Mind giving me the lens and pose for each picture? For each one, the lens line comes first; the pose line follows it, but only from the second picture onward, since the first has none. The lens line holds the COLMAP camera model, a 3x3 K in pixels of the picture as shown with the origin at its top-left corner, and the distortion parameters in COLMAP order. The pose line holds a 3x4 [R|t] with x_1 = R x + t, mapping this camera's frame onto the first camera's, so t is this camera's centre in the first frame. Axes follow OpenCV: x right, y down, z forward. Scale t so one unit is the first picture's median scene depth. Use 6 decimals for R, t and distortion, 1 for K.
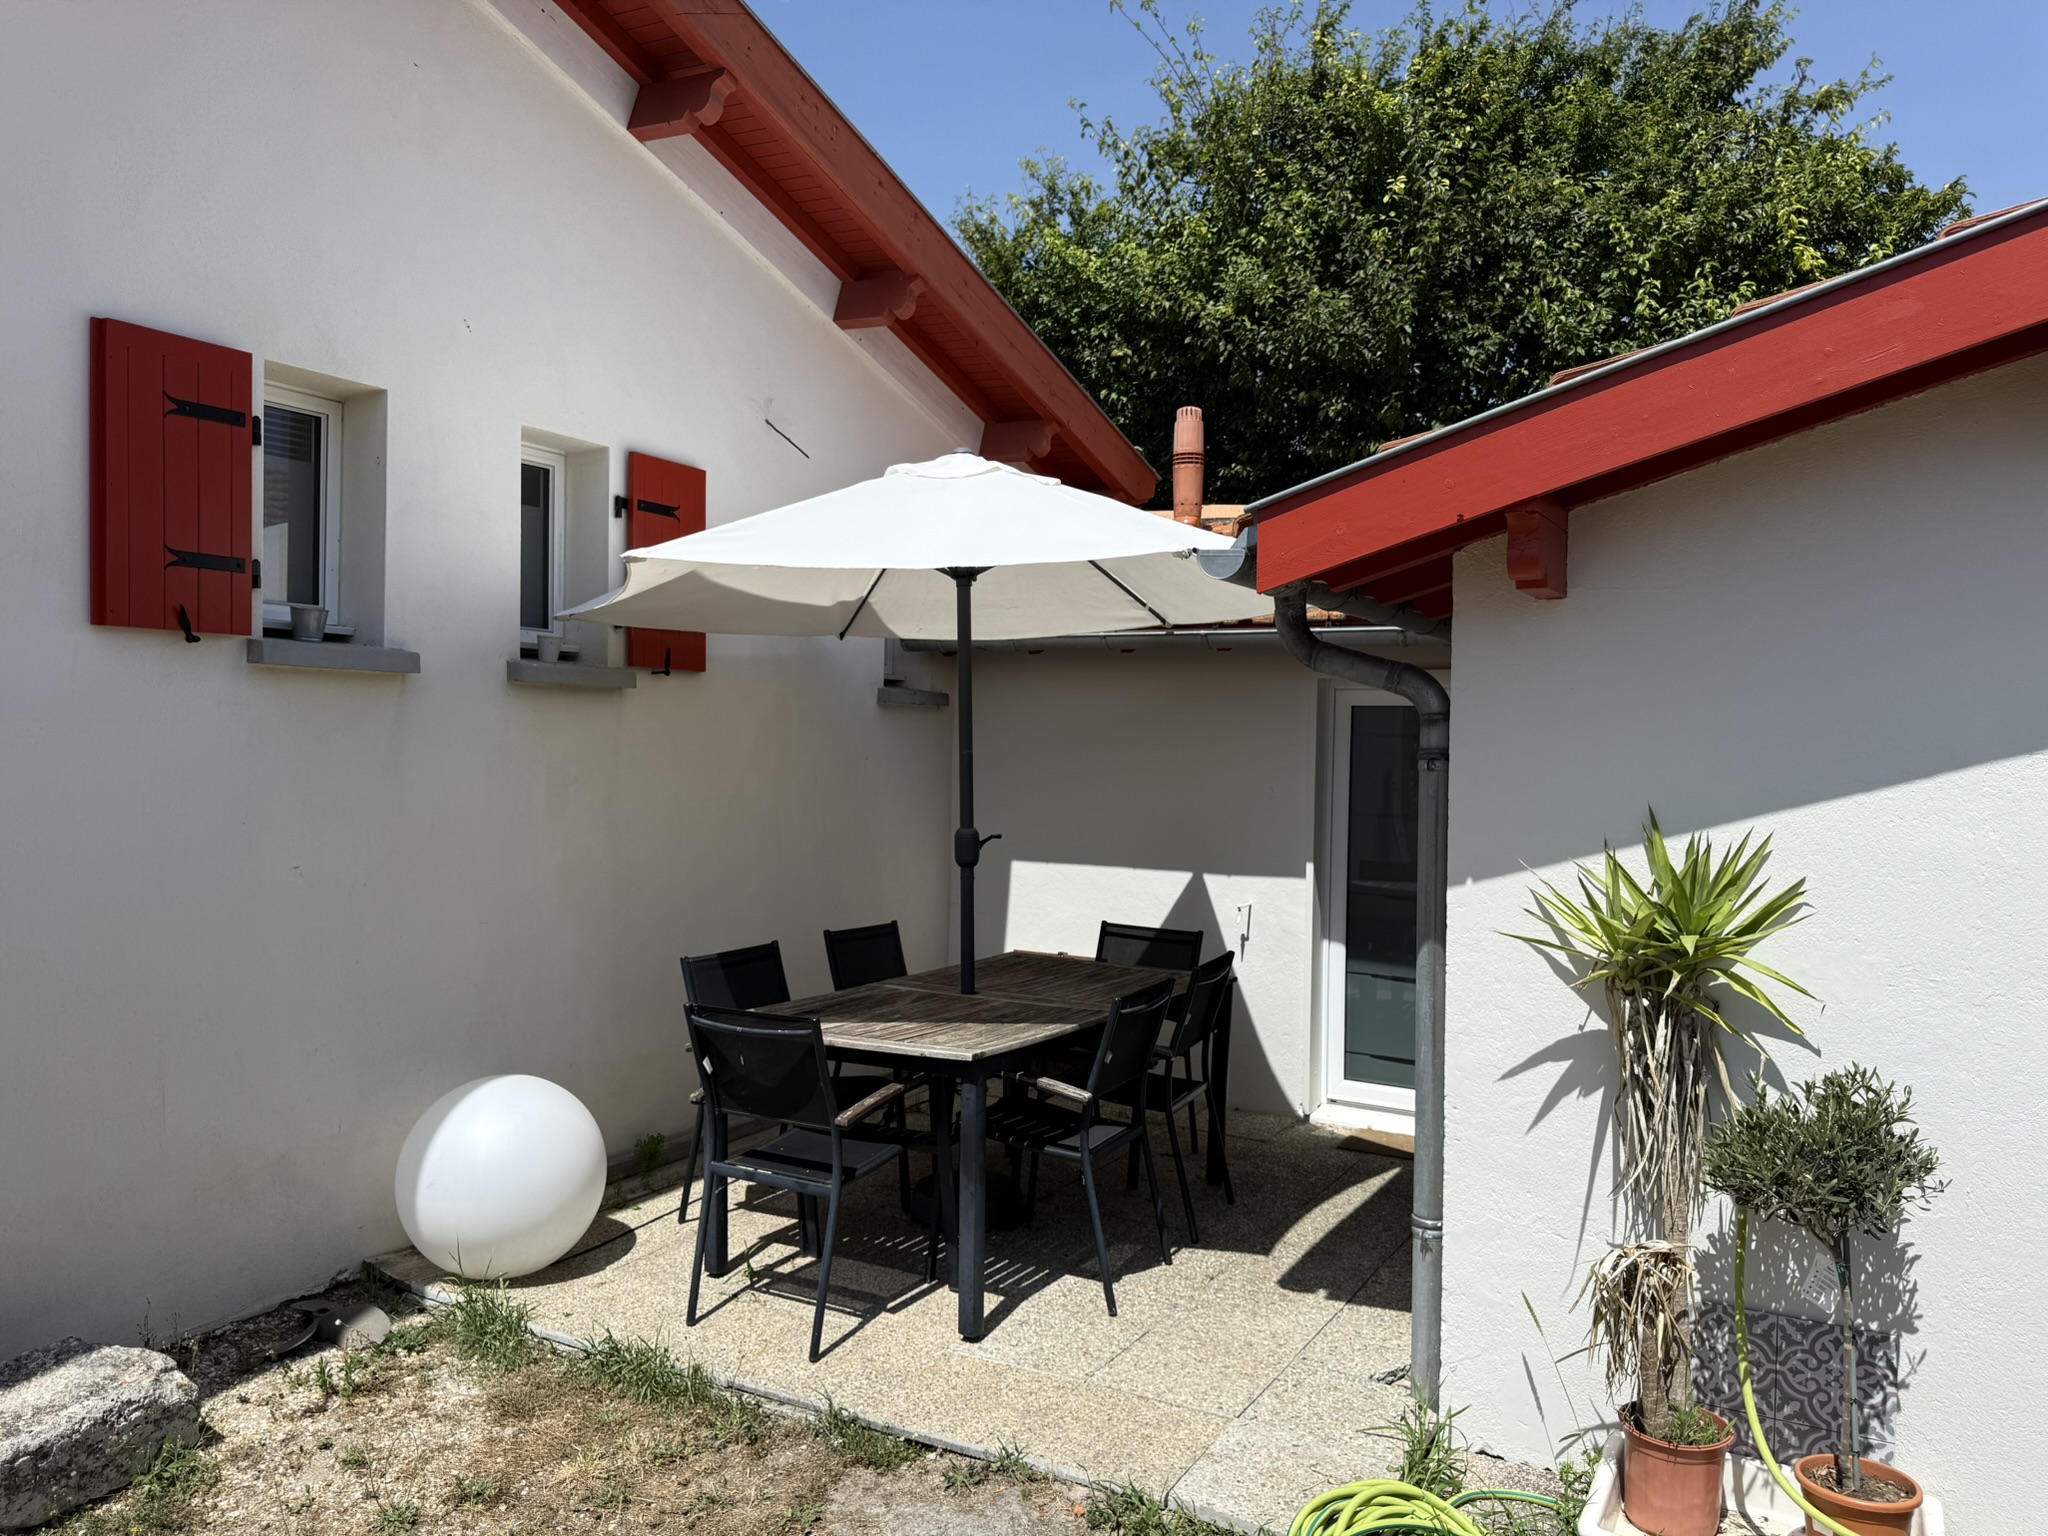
lens RADIAL K [[1460.0, 0, 1024.0], [0, 1460.0, 768.0], [0, 0, 1]] dist [0.074440, -0.126962]
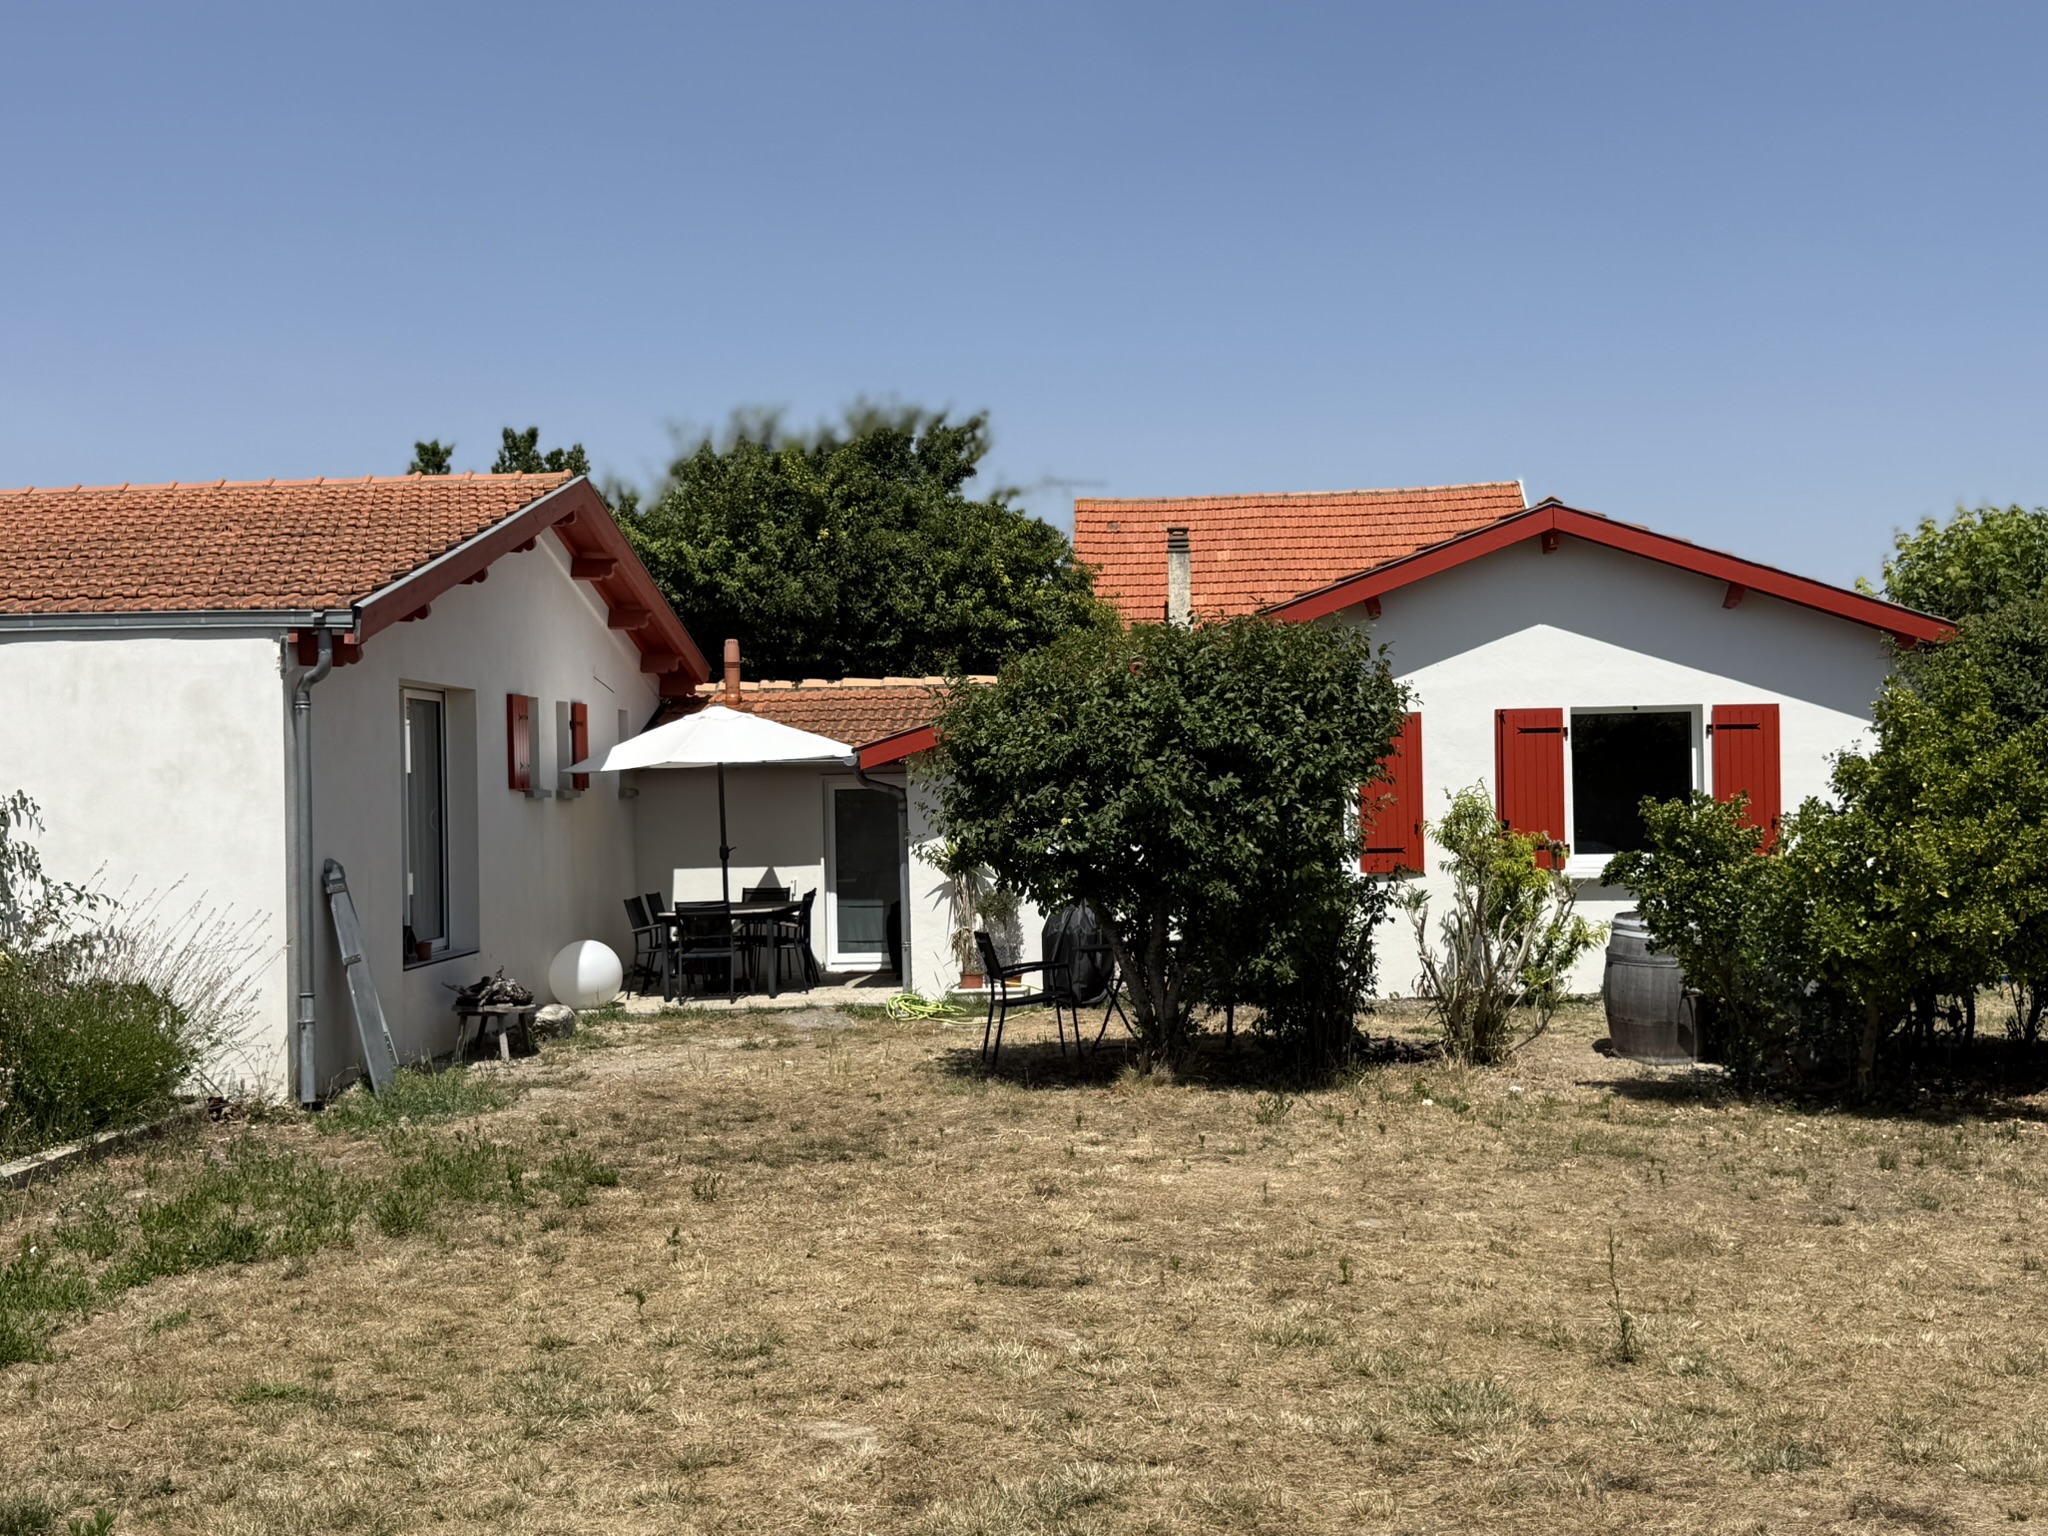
lens RADIAL K [[2100.1, 0, 1027.5], [0, 2100.1, 805.6], [0, 0, 1]] dist [0.173555, -0.000873]
pose [[0.898337, -0.042737, 0.437223, -0.851191], [0.045701, 0.998948, 0.003745, -0.013707], [-0.436923, 0.016617, 0.899346, -1.887094]]
